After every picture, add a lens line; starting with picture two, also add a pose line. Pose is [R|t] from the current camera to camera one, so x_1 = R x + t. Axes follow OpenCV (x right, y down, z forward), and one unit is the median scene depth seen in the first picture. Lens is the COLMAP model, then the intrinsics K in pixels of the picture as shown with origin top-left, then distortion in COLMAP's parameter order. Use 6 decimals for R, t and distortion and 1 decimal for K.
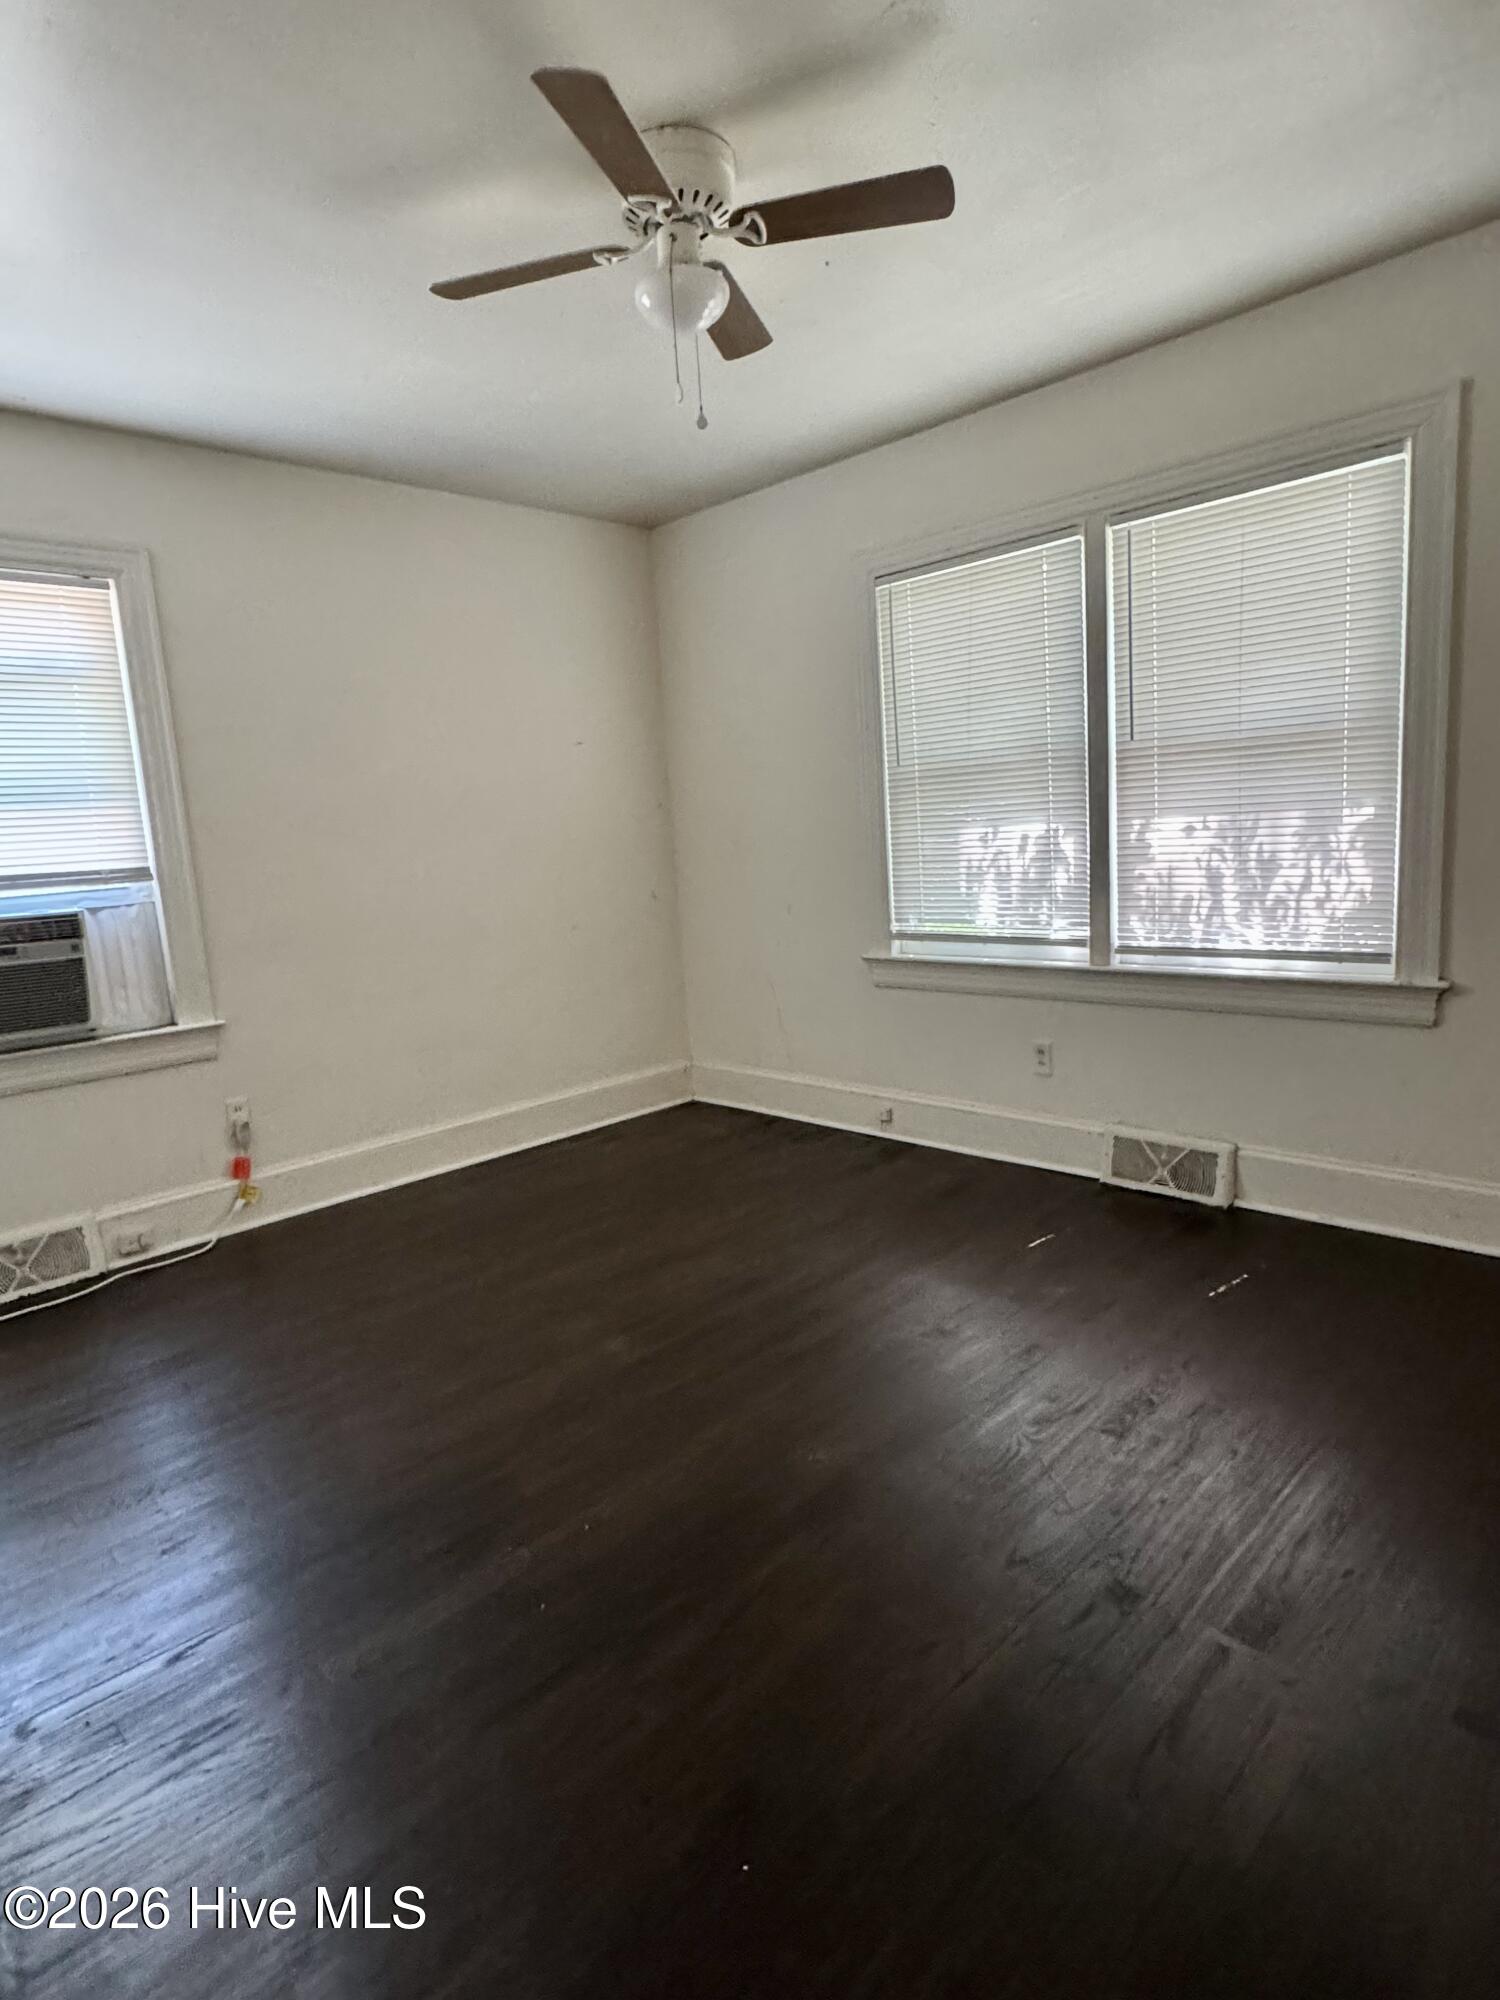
lens RADIAL K [[1086.5, 0, 750.0], [0, 1086.5, 1000.0], [0, 0, 1]] dist [0.001613, 0.000038]
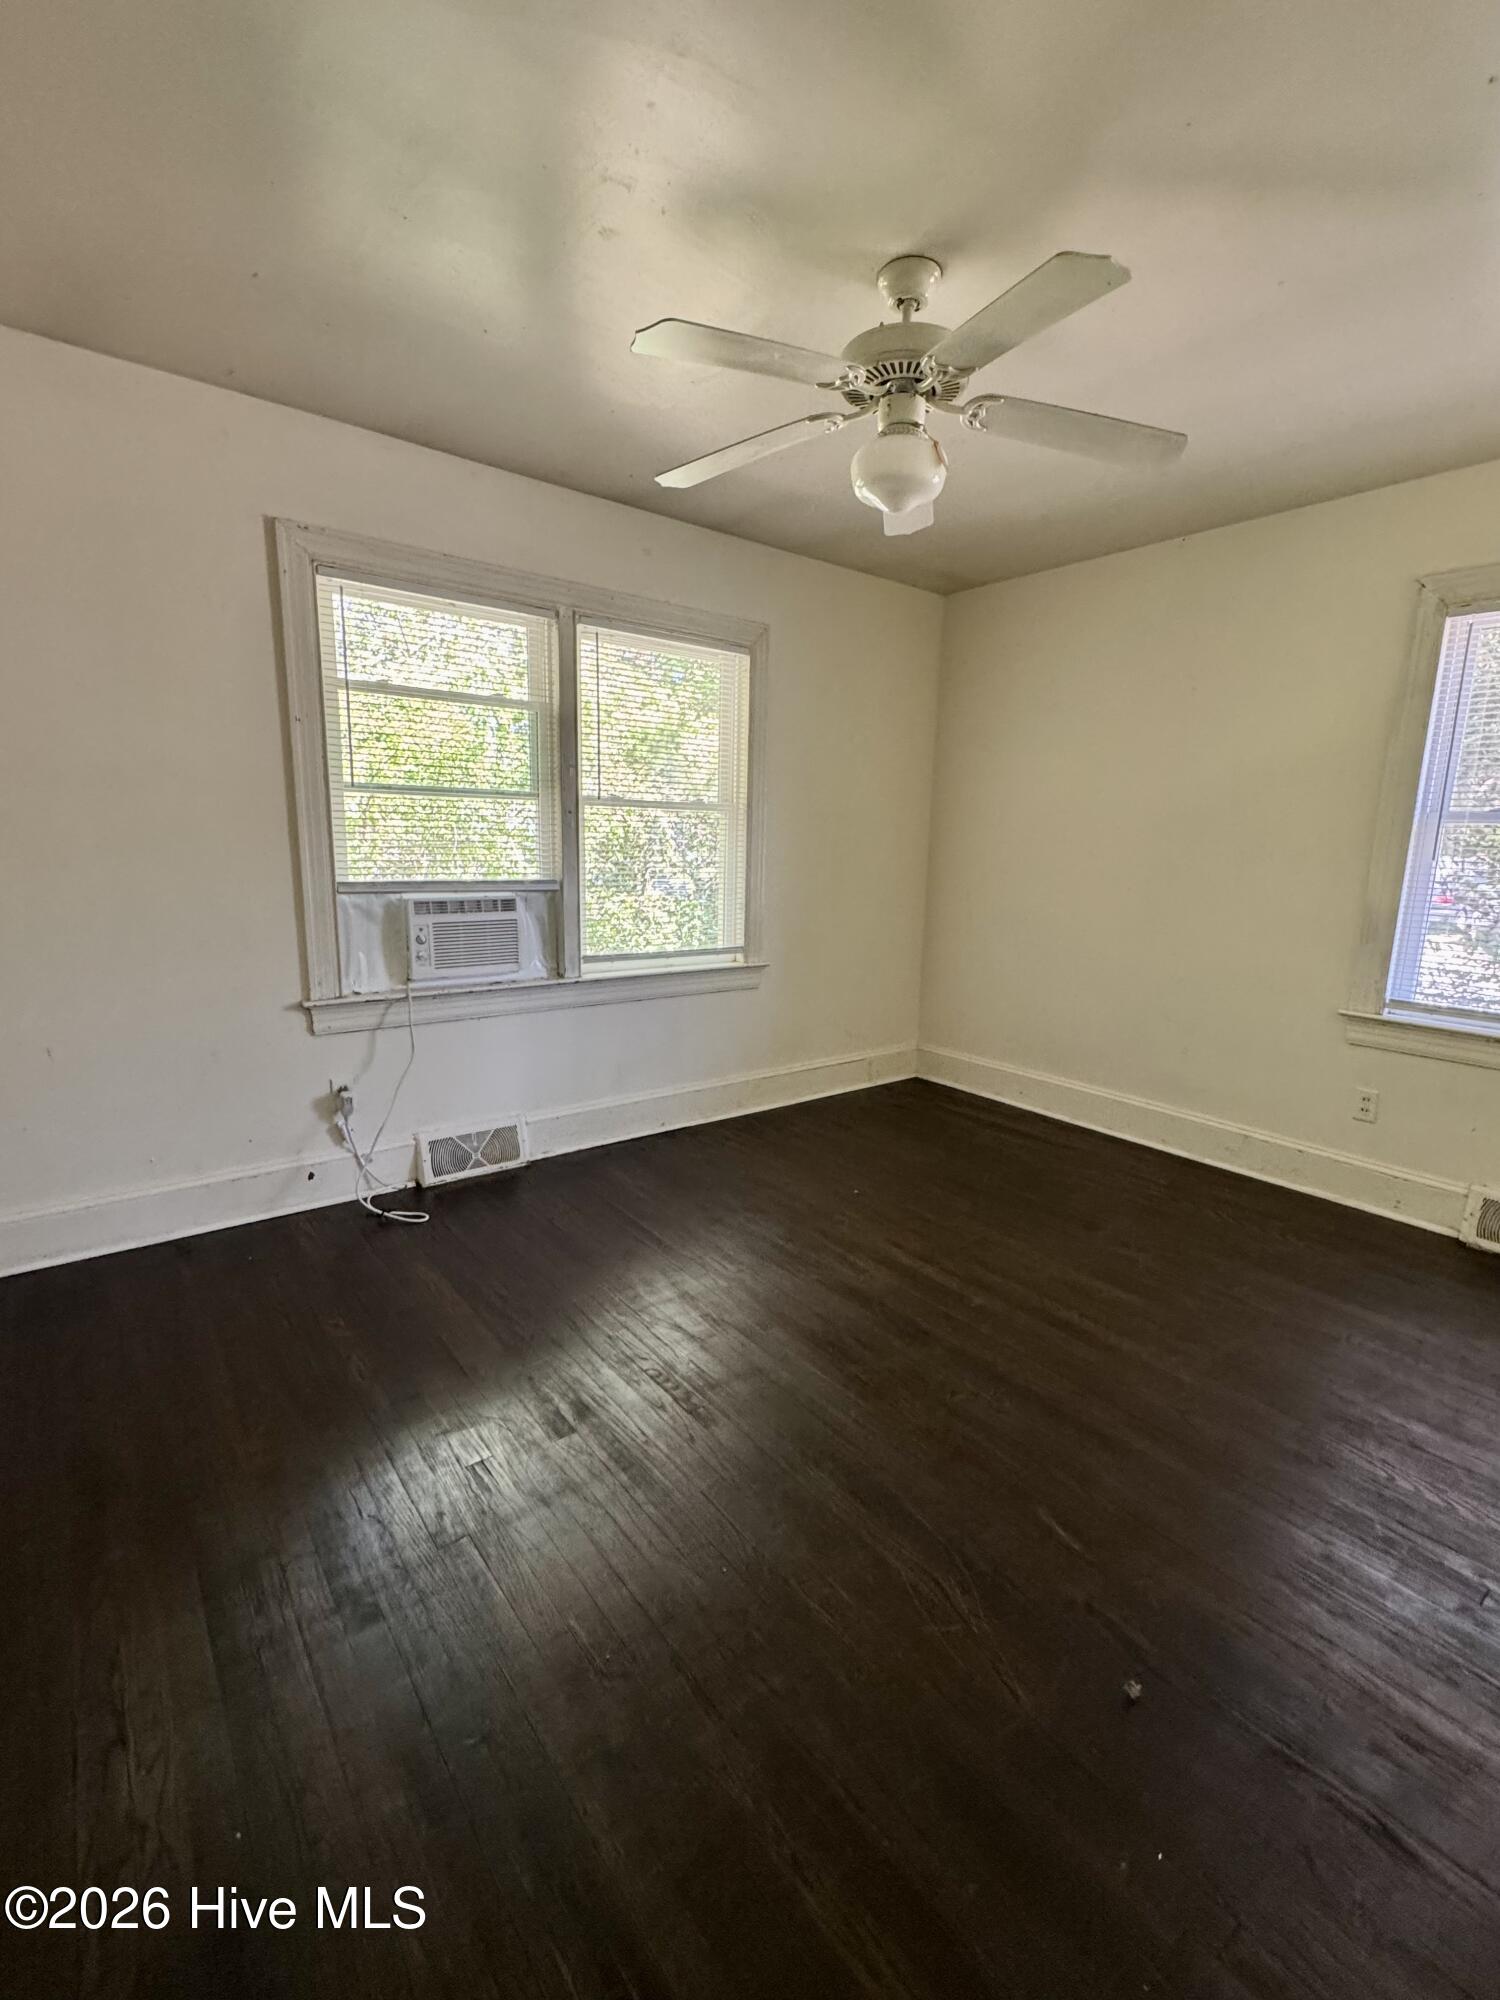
lens RADIAL K [[898.0, 0, 749.6], [0, 898.0, 1000.4], [0, 0, 1]] dist [0.001593, -0.000243]
pose [[0.116289, -0.100082, 0.988160, -0.589319], [0.140783, 0.986526, 0.083348, -0.055875], [-0.983187, 0.129423, 0.128812, 0.591041]]
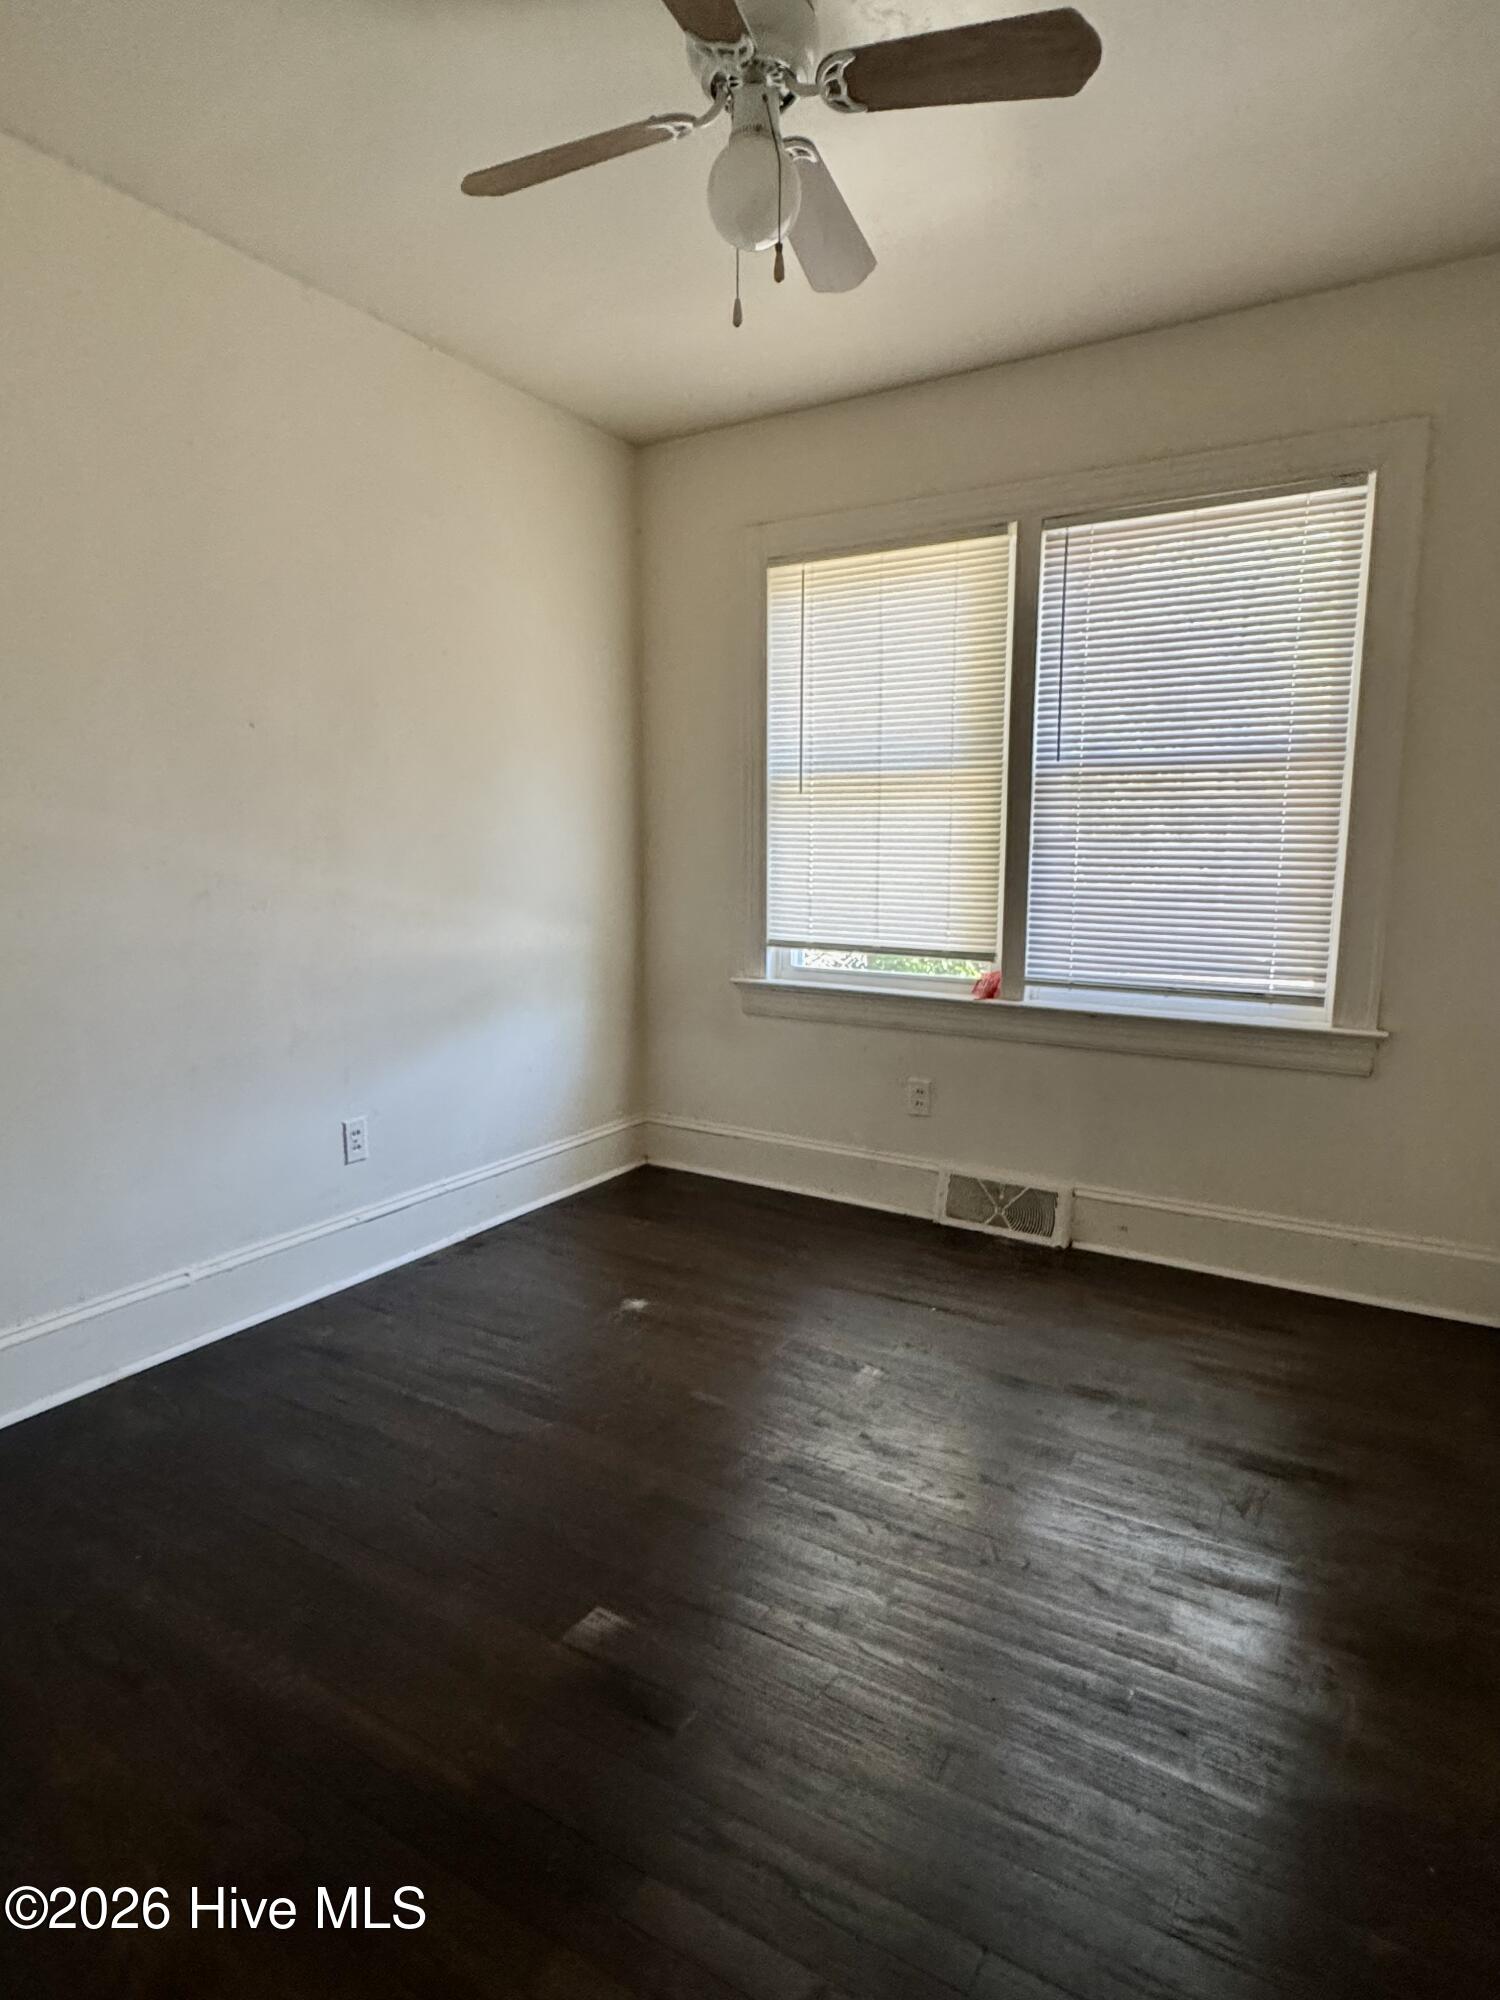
lens RADIAL K [[1134.5, 0, 750.0], [0, 1134.5, 1000.0], [0, 0, 1]] dist [-0.000823, -0.000415]
pose [[0.974875, 0.028136, 0.220969, -0.096113], [-0.024726, 0.999529, -0.018183, -0.008966], [-0.221377, 0.012262, 0.975111, 0.095317]]
